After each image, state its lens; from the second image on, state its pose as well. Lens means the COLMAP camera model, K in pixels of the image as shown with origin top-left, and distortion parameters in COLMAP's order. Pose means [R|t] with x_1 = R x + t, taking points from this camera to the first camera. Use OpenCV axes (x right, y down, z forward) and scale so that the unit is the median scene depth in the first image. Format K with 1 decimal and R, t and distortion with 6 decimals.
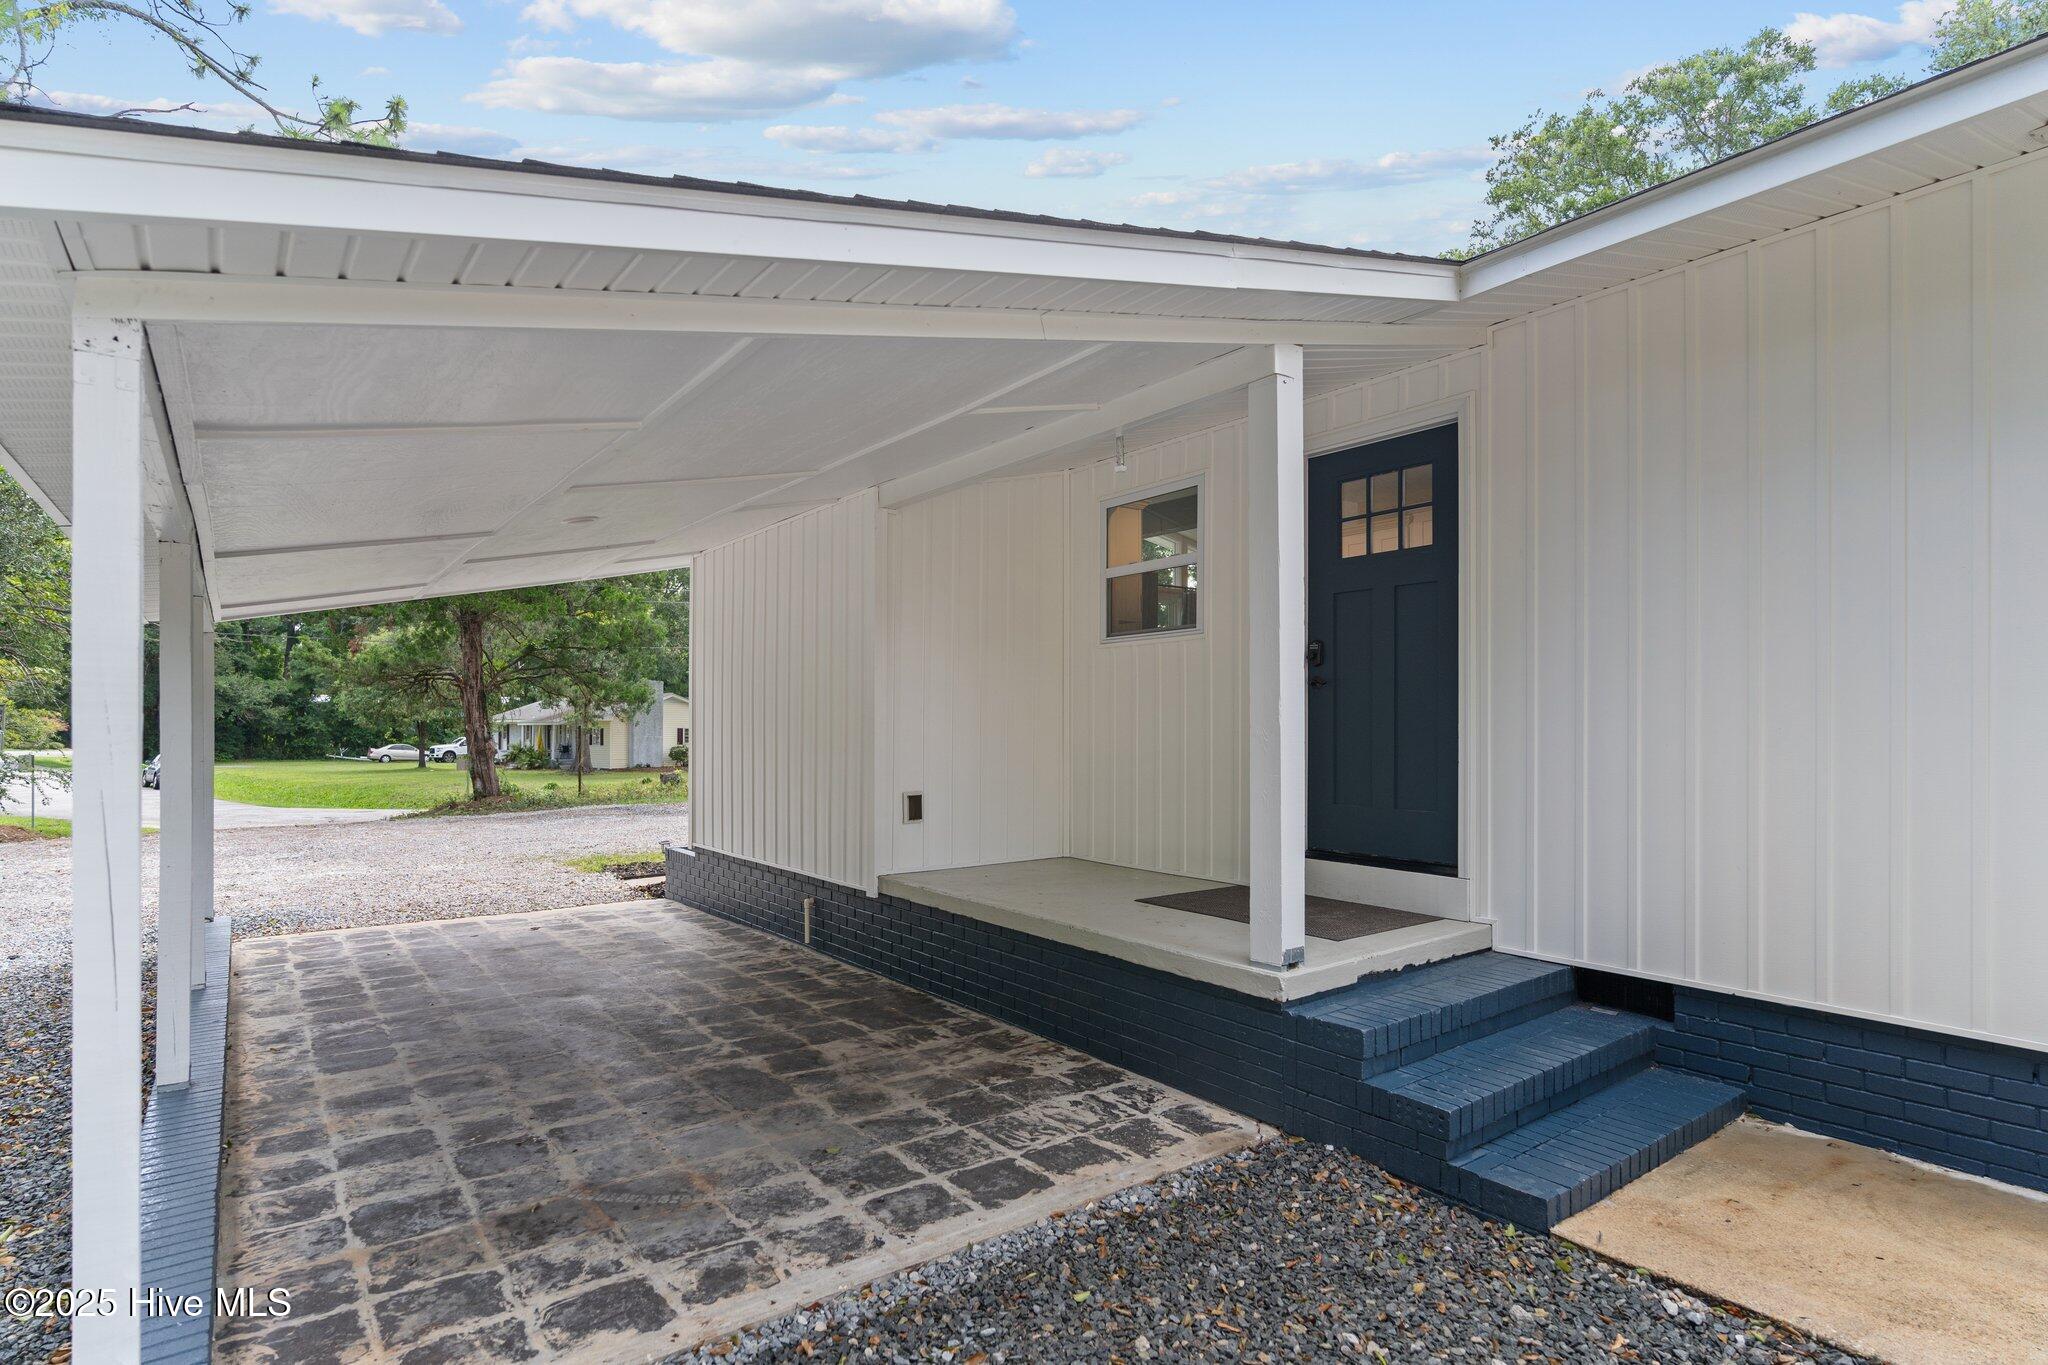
lens RADIAL K [[1044.2, 0, 1026.1], [0, 1044.2, 720.8], [0, 0, 1]] dist [-0.013334, -0.001083]
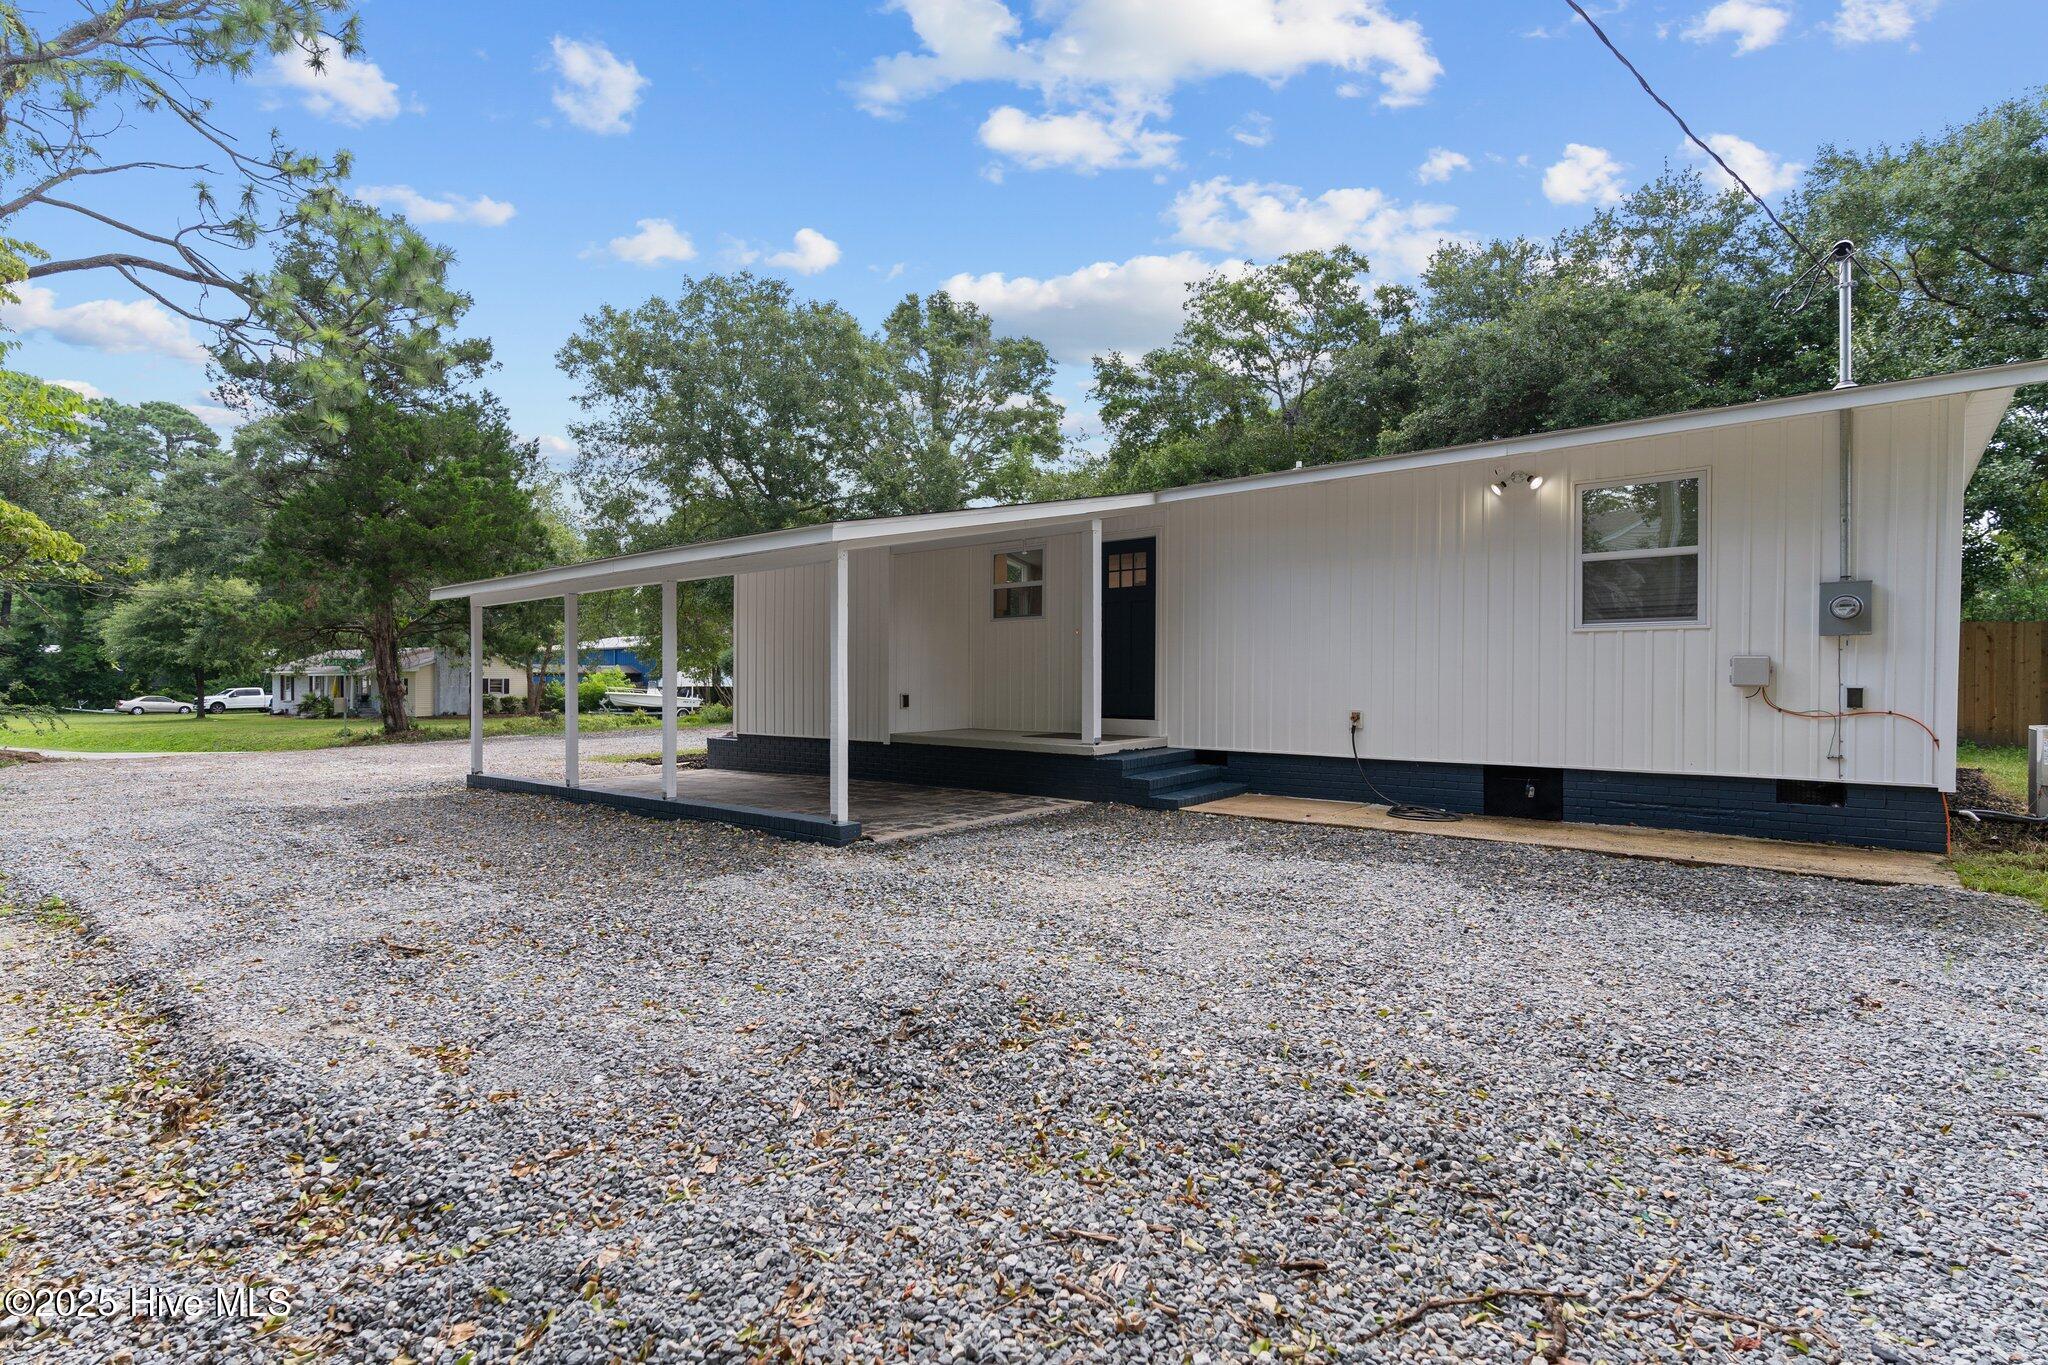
lens RADIAL K [[994.7, 0, 997.7], [0, 994.7, 687.2], [0, 0, 1]] dist [0.000596, 0.000218]
pose [[0.975504, -0.001206, 0.219978, -0.167108], [-0.001171, 0.999942, 0.010677, 0.016473], [-0.219978, -0.010674, 0.975446, -0.433947]]
